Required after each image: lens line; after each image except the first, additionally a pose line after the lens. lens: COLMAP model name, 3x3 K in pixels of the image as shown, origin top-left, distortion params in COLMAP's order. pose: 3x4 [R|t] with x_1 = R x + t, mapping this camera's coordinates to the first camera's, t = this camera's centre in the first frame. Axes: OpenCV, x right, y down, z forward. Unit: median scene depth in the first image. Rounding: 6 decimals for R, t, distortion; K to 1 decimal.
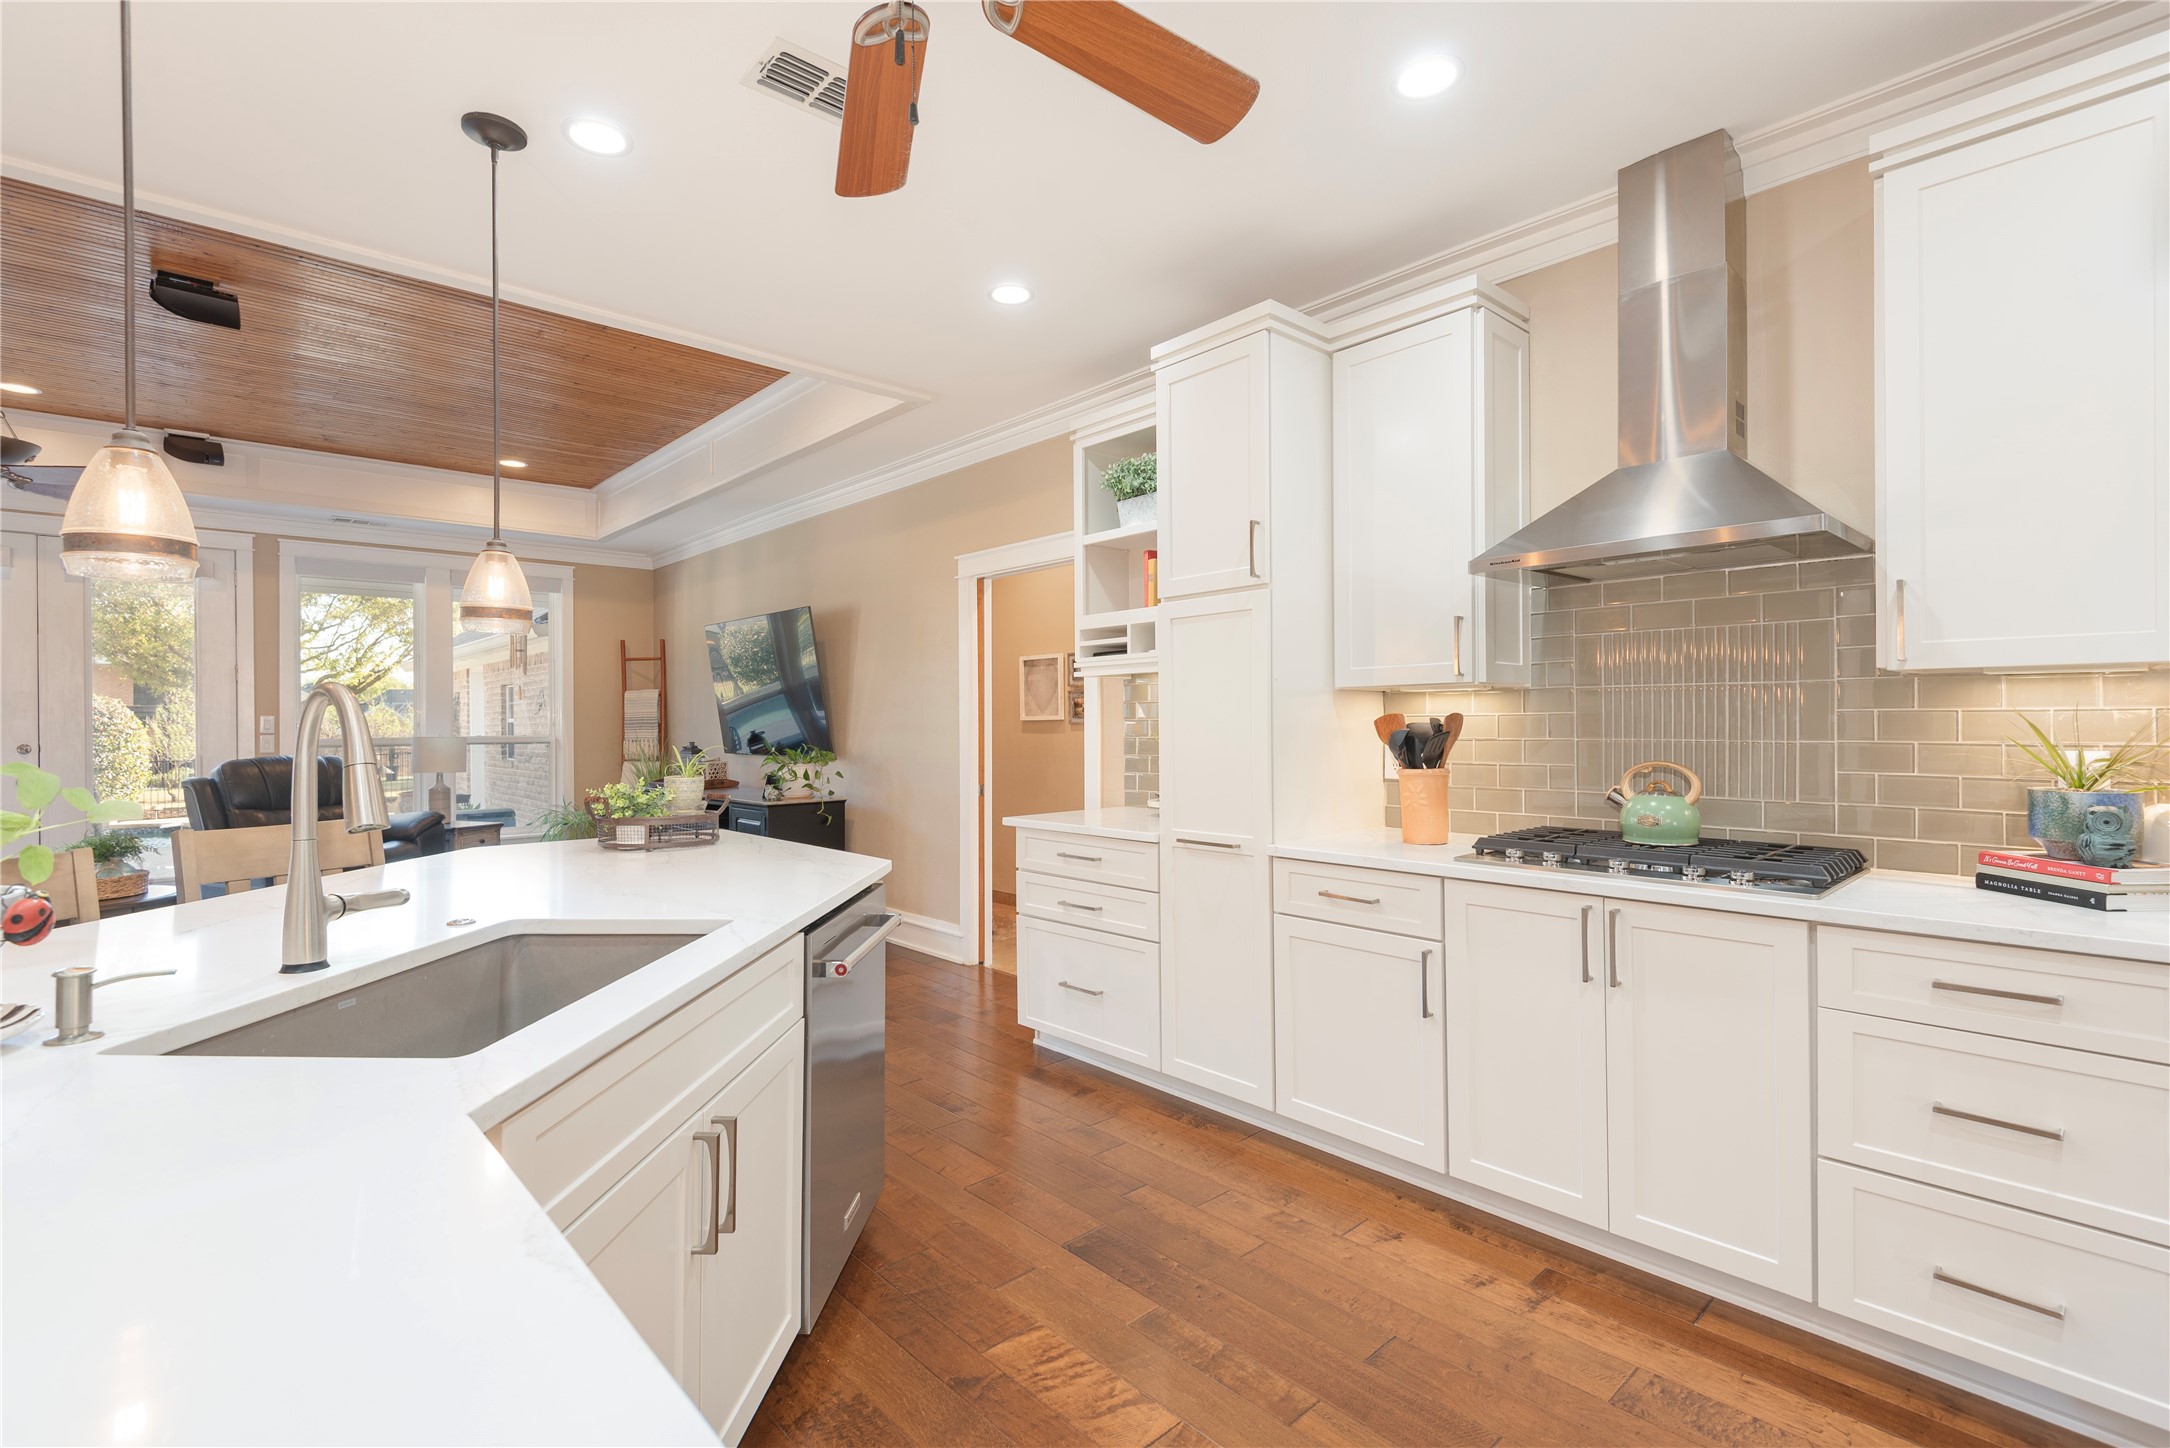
lens RADIAL K [[975.4, 0, 1081.6], [0, 975.4, 718.2], [0, 0, 1]] dist [0.026767, -0.016375]
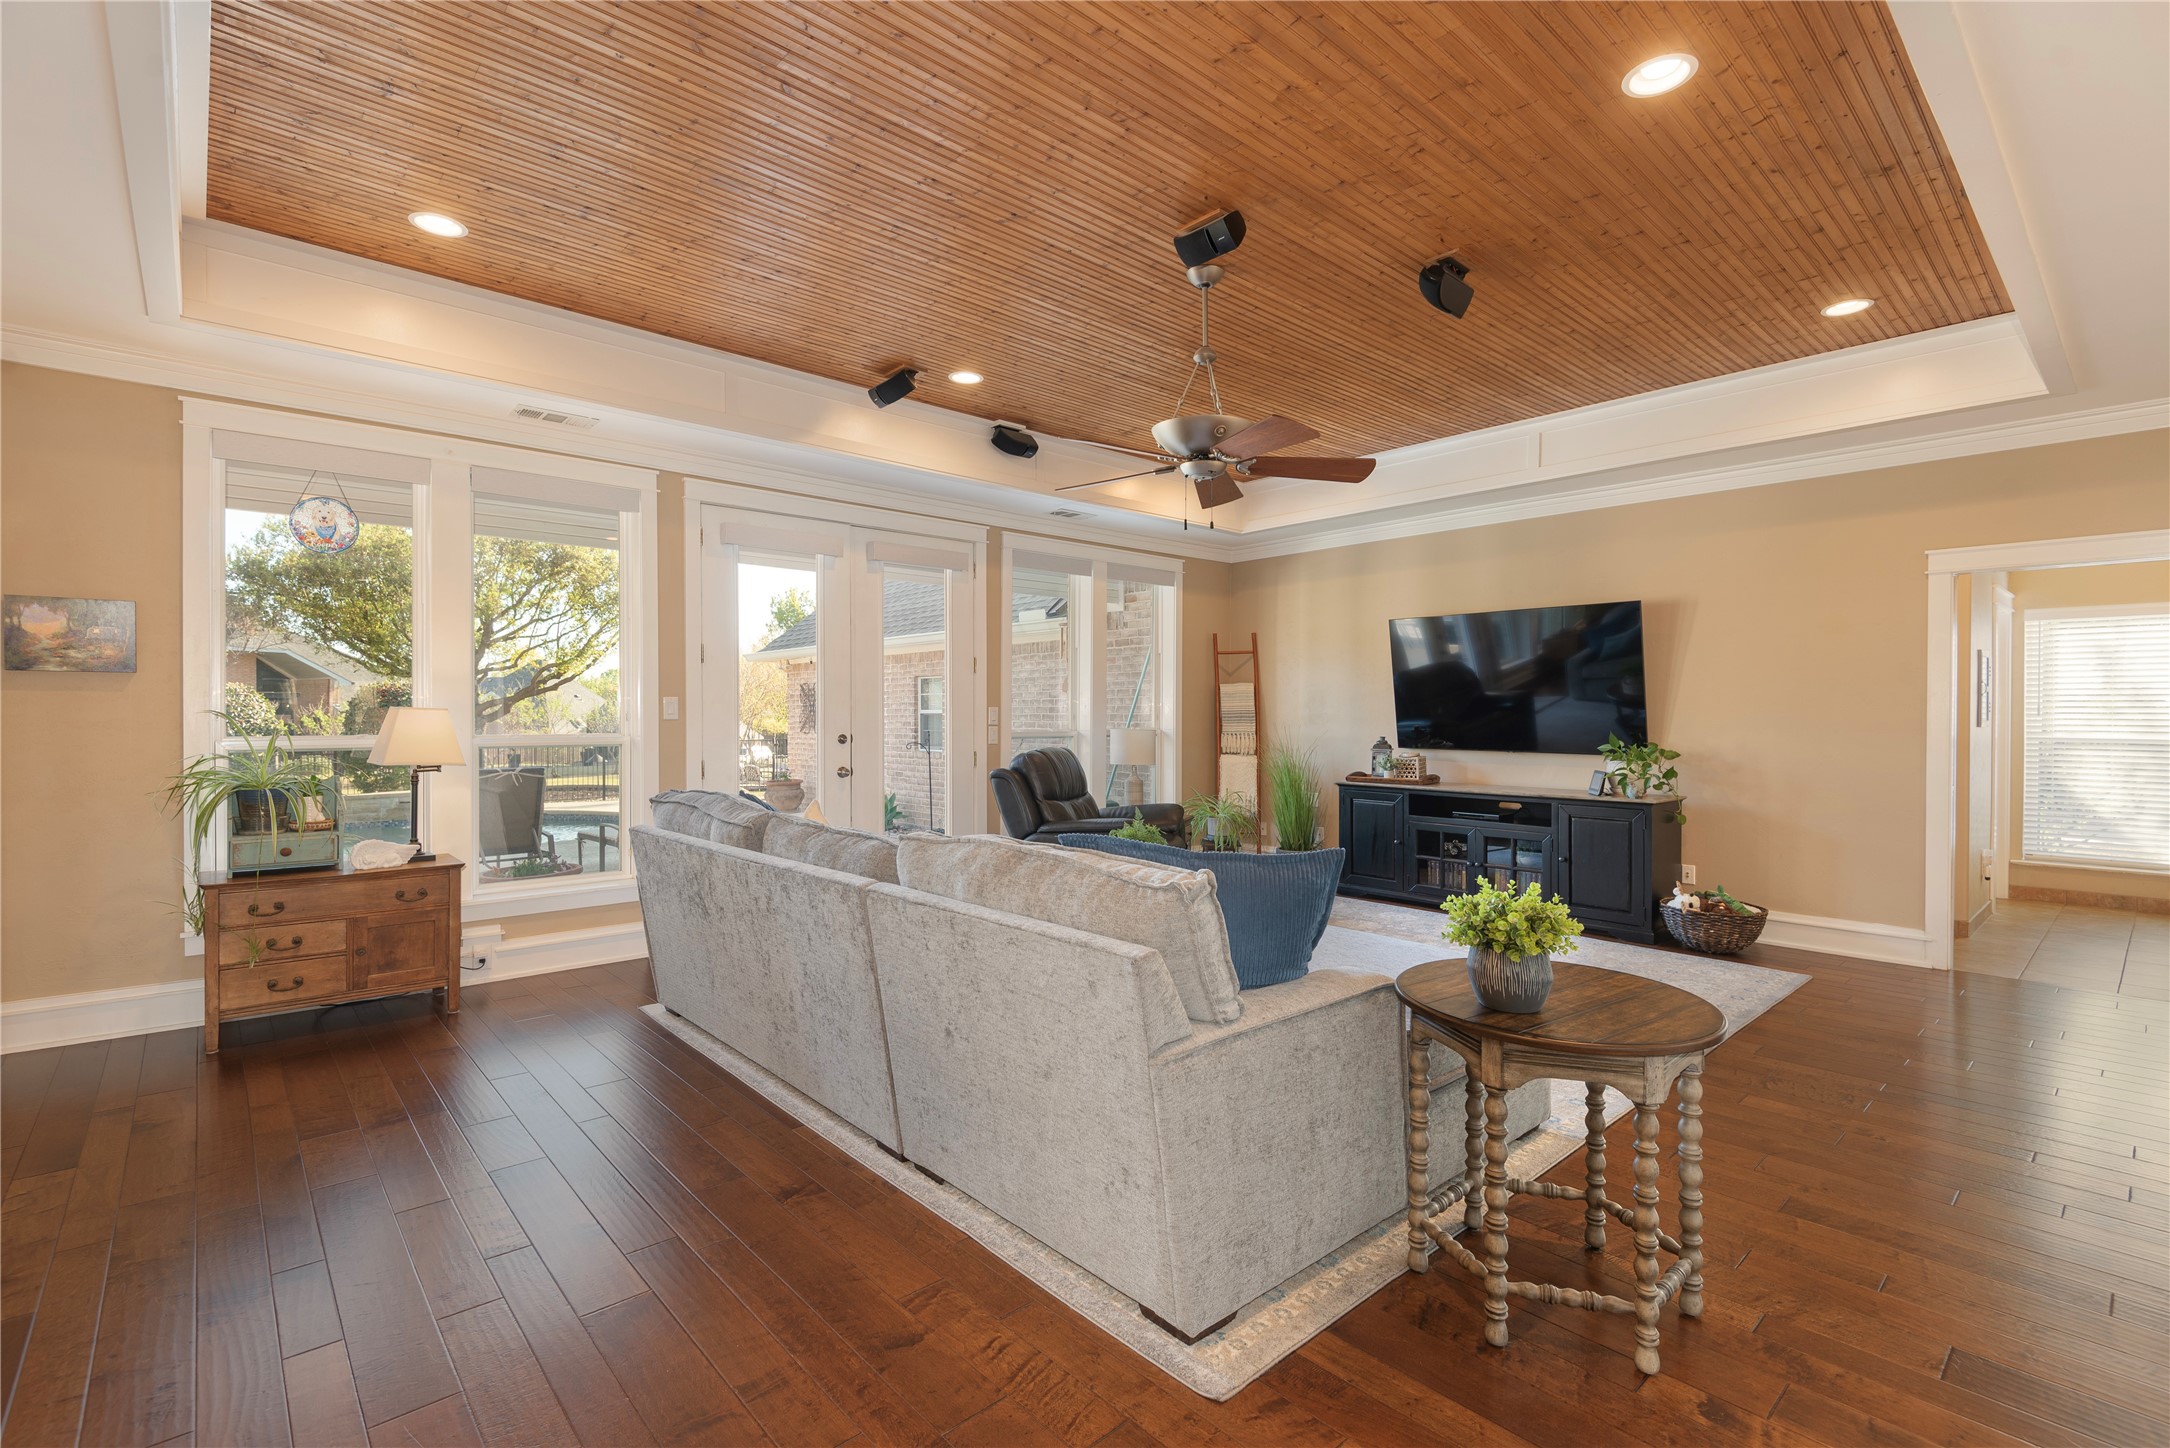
lens RADIAL K [[975.4, 0, 1082.1], [0, 975.4, 720.3], [0, 0, 1]] dist [0.026767, -0.016375]
pose [[0.999923, 0.008022, -0.009430, -1.635189], [-0.007931, 0.999922, 0.009642, 0.000348], [0.009506, -0.009566, 0.999909, 0.011884]]
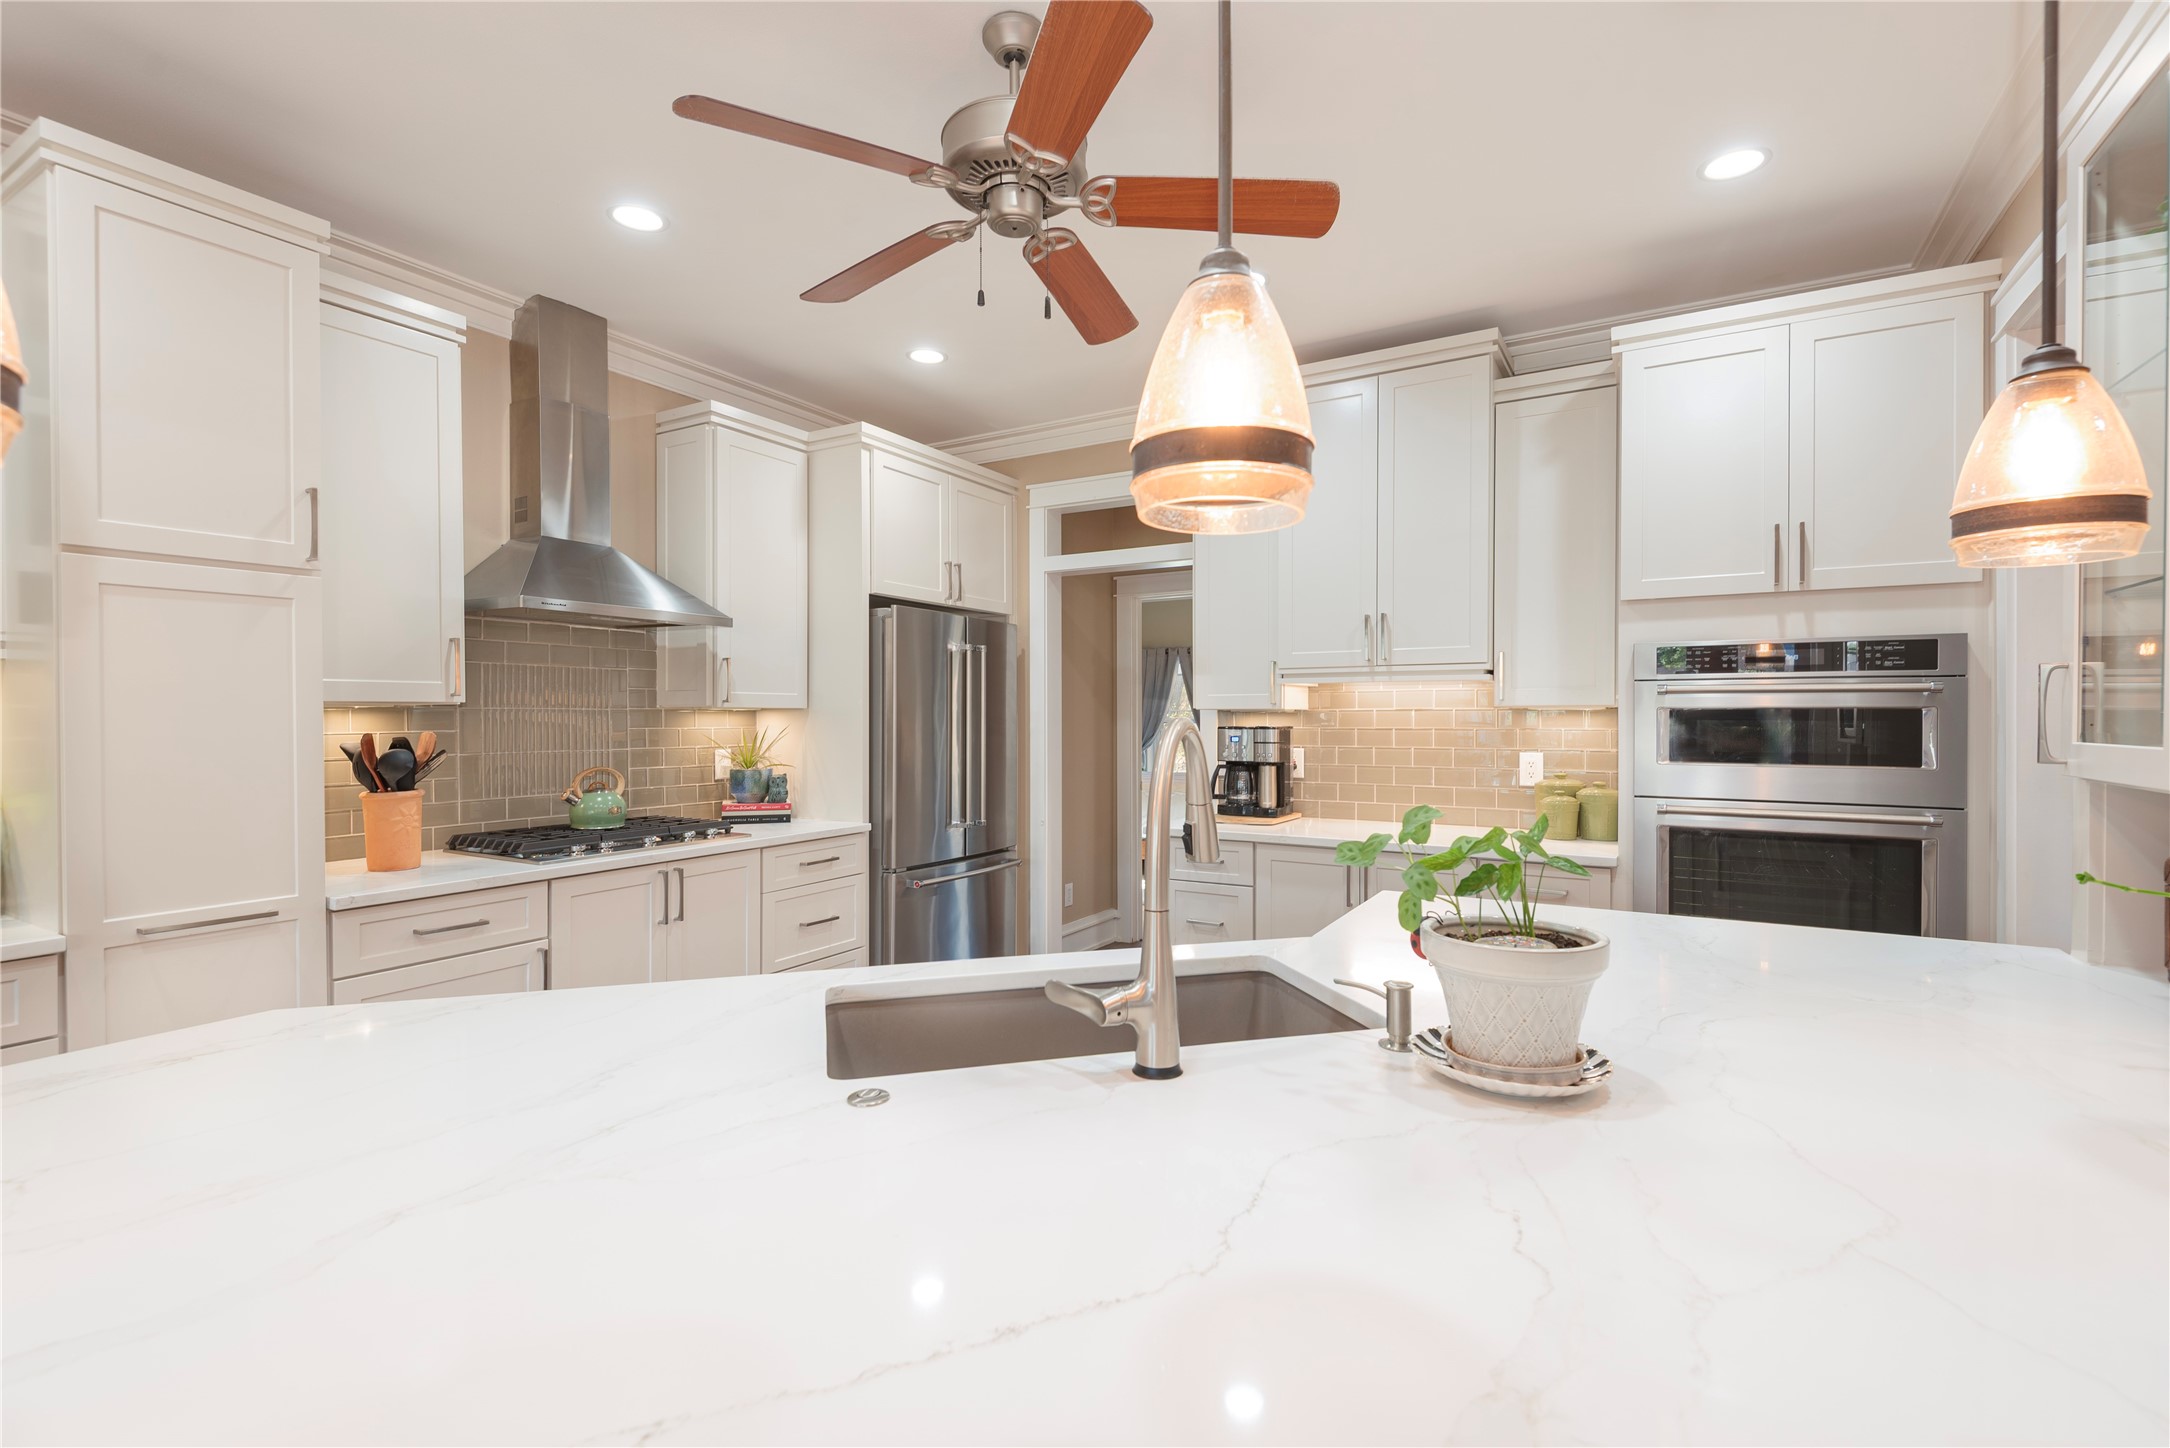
lens RADIAL K [[975.4, 0, 1079.4], [0, 975.4, 732.3], [0, 0, 1]] dist [0.026767, -0.016375]
pose [[-0.295040, -0.009893, 0.955434, -0.730657], [-0.000932, 0.999949, 0.010066, -0.015362], [-0.955484, 0.002080, -0.295034, 0.618263]]
